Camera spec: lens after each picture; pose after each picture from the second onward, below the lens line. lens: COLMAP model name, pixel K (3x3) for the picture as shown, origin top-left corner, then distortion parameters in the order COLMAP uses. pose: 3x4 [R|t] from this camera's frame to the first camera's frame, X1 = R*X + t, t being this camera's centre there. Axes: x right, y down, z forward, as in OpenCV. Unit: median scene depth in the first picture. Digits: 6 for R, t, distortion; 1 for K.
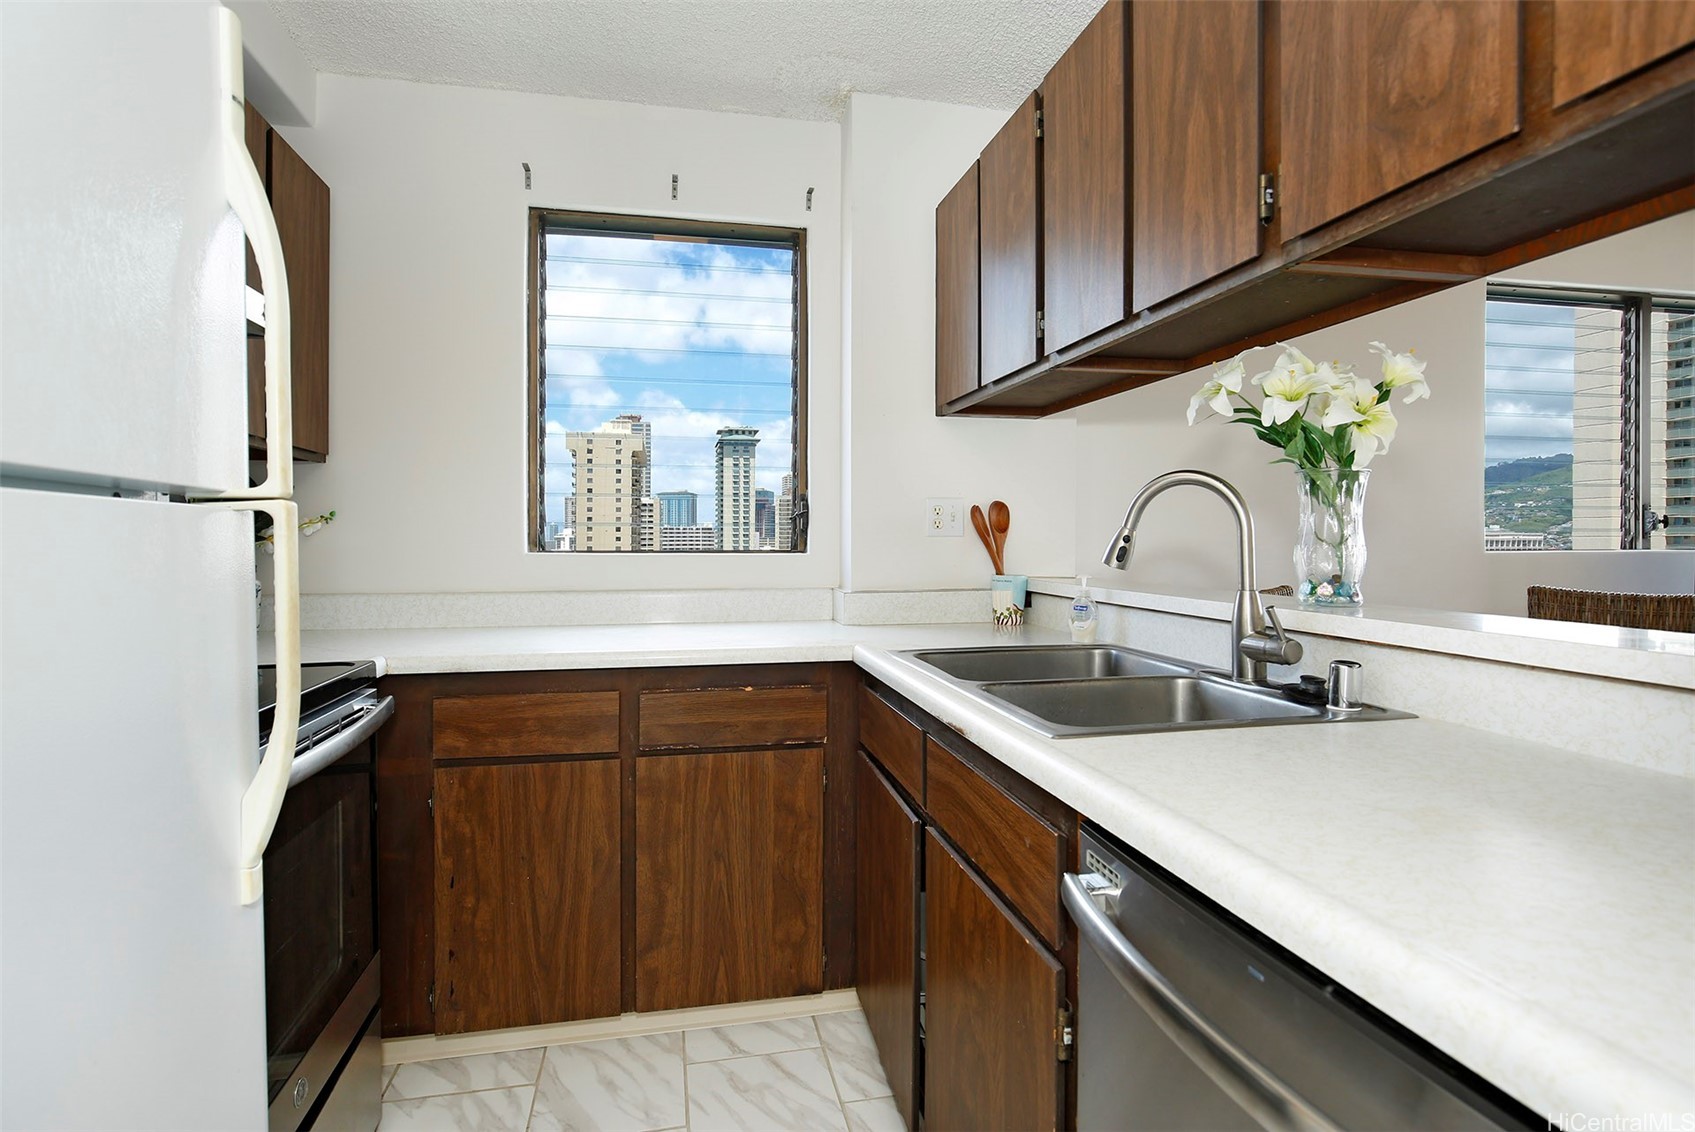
lens RADIAL K [[888.8, 0, 847.5], [0, 888.8, 566.0], [0, 0, 1]] dist [-0.017557, -0.000710]
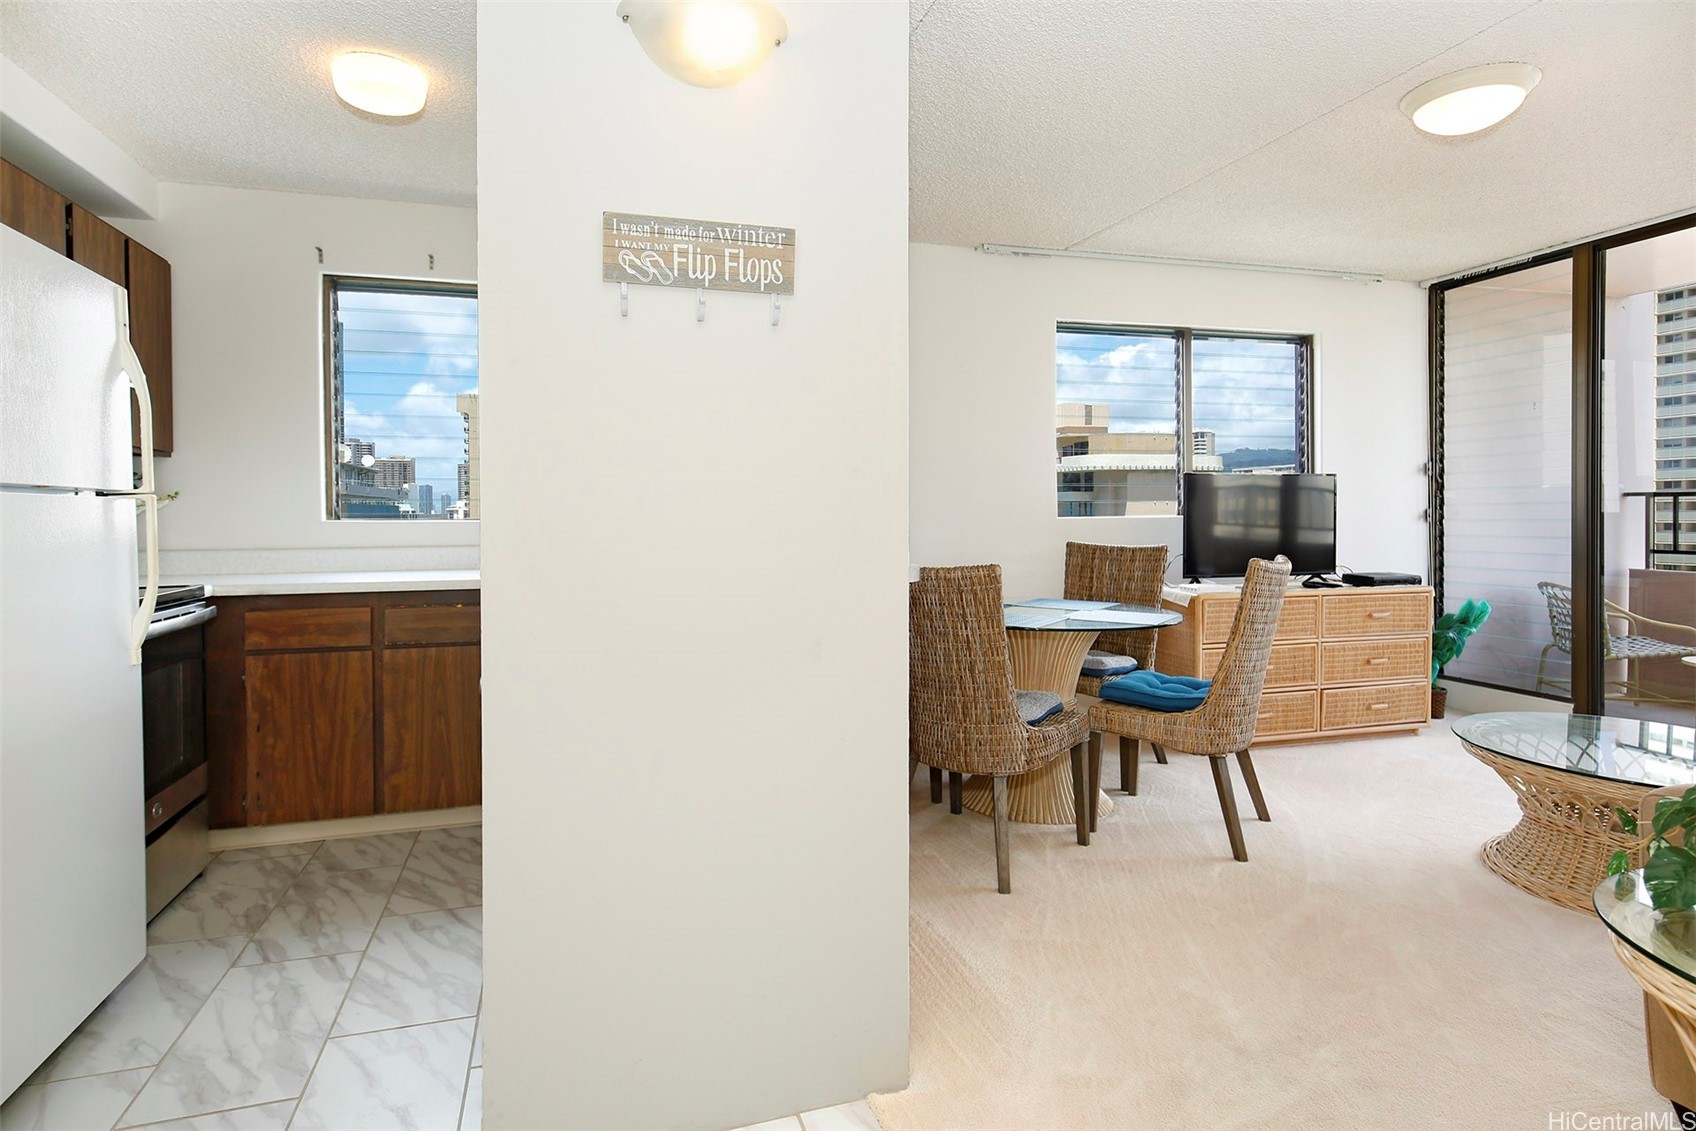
lens RADIAL K [[945.9, 0, 848.8], [0, 945.9, 542.2], [0, 0, 1]] dist [0.000275, 0.000583]
pose [[0.996294, -0.006074, 0.085795, 0.448433], [0.005581, 0.999967, 0.005983, 0.020363], [-0.085829, -0.005482, 0.996295, -0.752621]]
